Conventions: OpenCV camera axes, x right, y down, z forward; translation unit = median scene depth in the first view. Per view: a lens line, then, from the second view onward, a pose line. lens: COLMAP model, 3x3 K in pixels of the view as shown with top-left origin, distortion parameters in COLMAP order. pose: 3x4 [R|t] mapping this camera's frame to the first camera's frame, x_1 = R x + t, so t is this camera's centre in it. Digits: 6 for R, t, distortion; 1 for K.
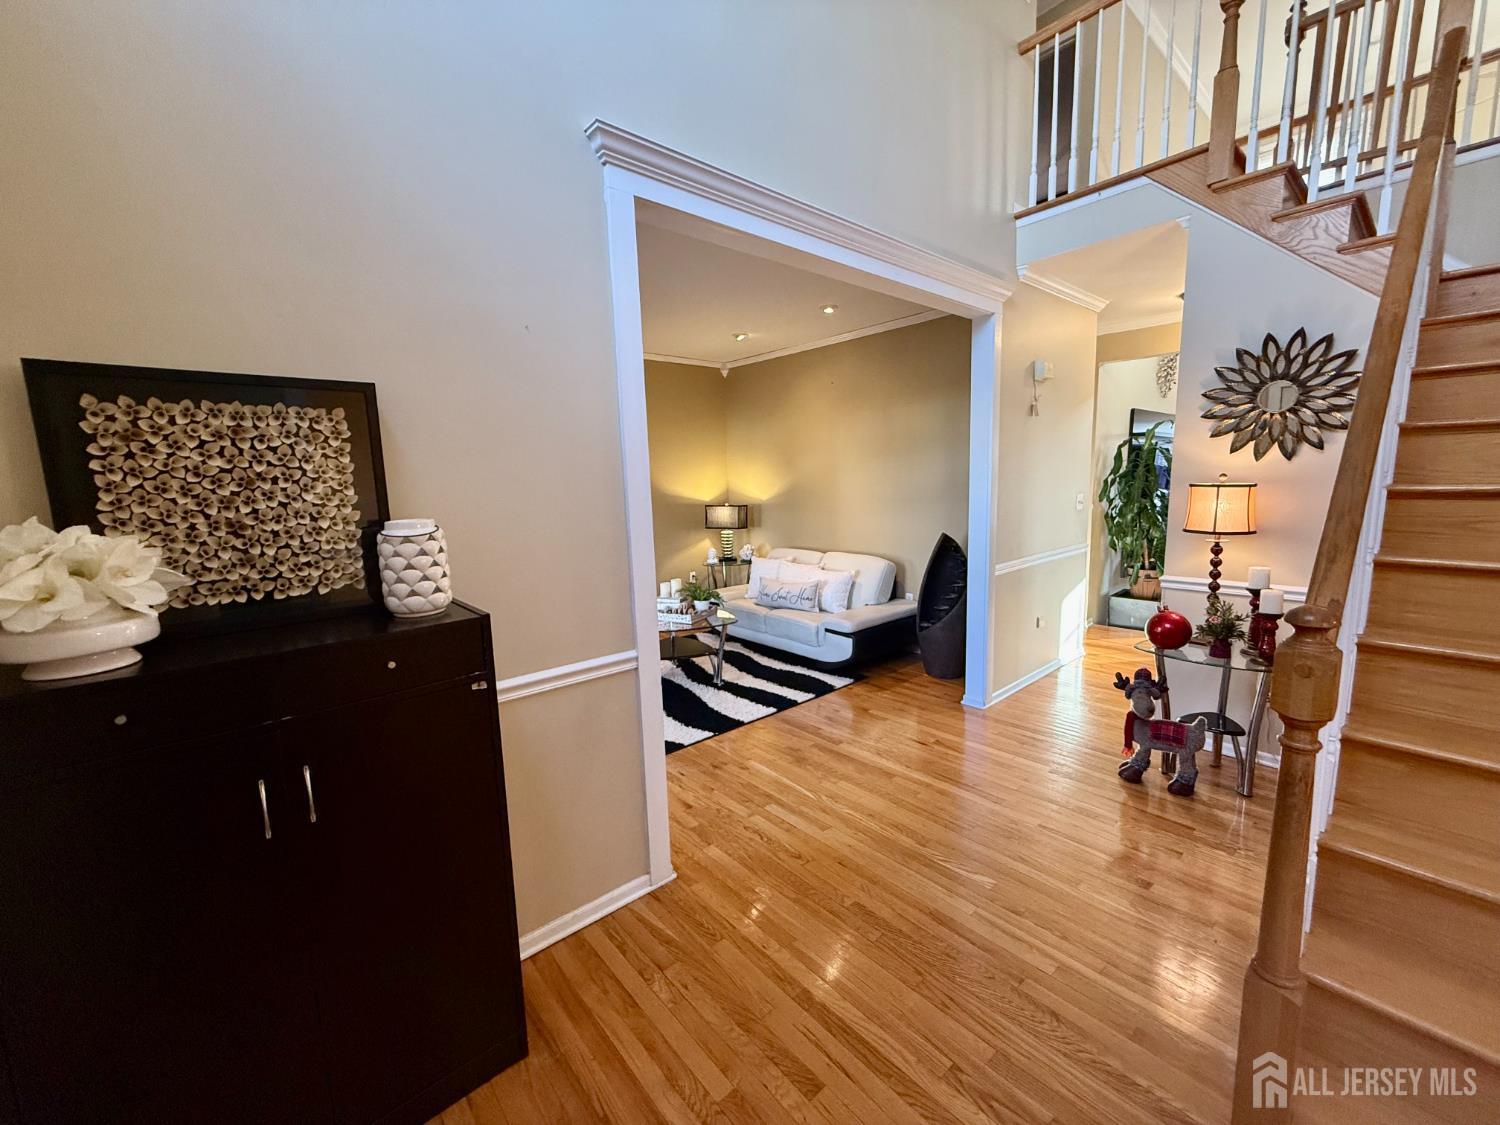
lens RADIAL K [[597.0, 0, 746.7], [0, 597.0, 562.6], [0, 0, 1]] dist [0.000136, 0.000116]
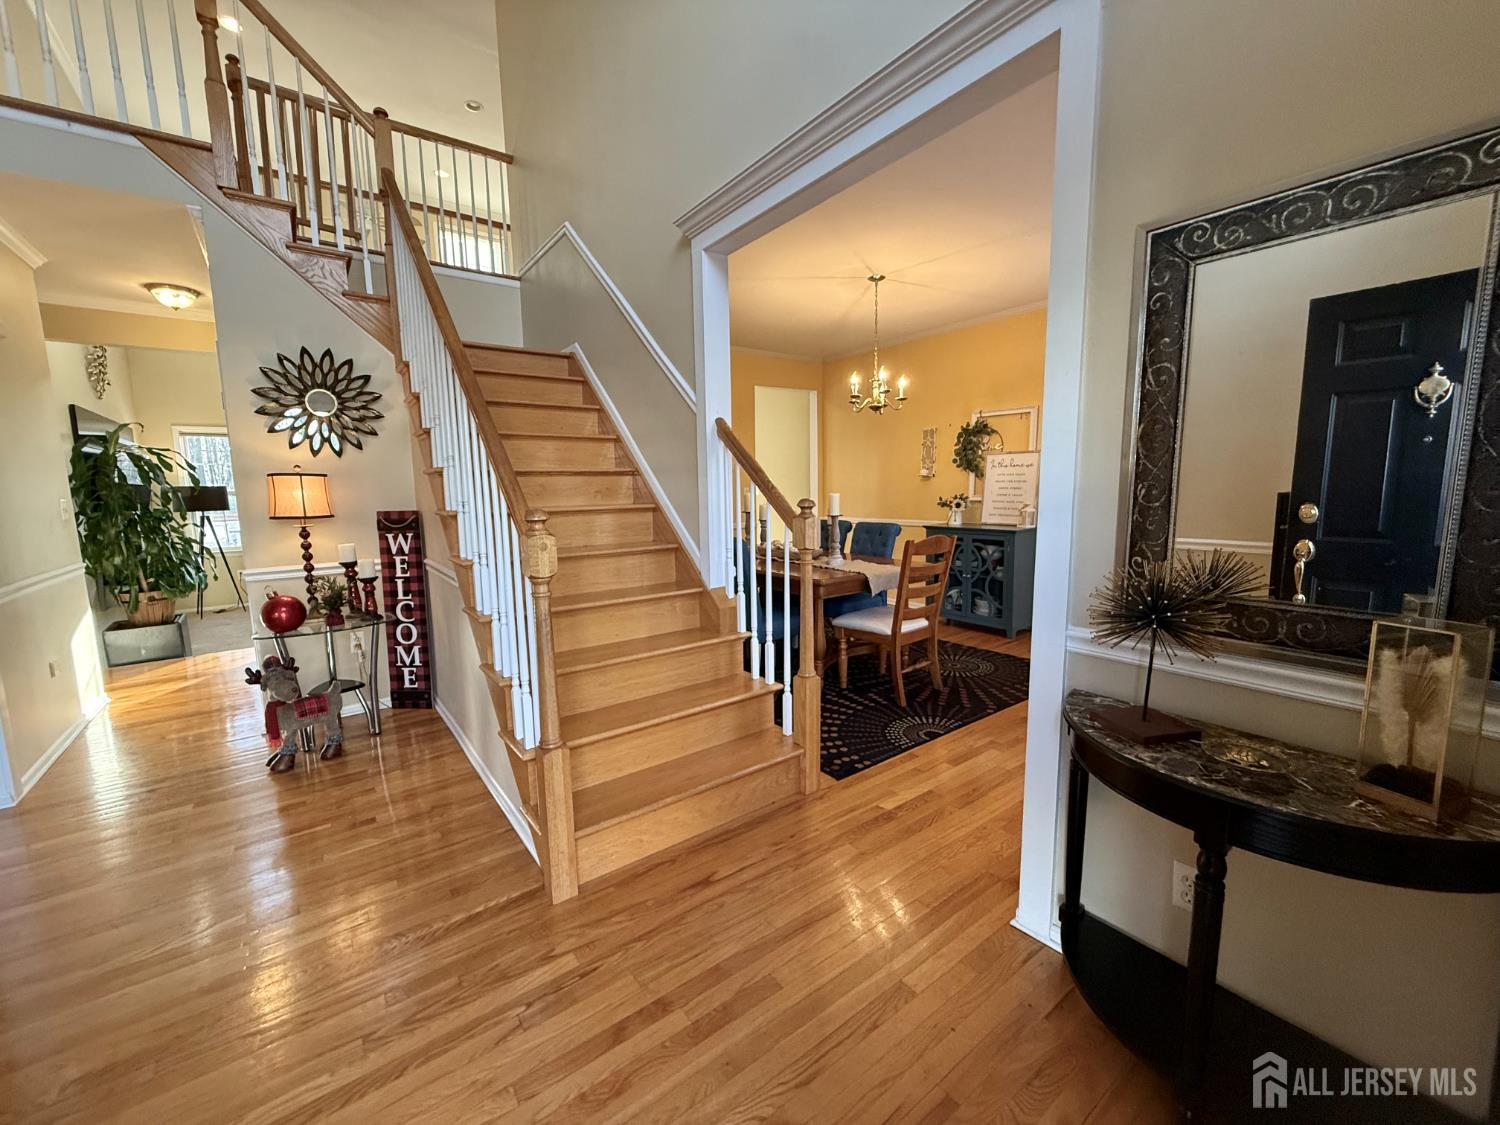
lens RADIAL K [[598.0, 0, 746.5], [0, 598.0, 560.8], [0, 0, 1]] dist [0.000518, -0.000321]
pose [[0.072833, -0.098515, 0.992467, -0.187889], [0.159034, 0.983524, 0.085957, 0.045761], [-0.984583, 0.151576, 0.087300, 0.081971]]
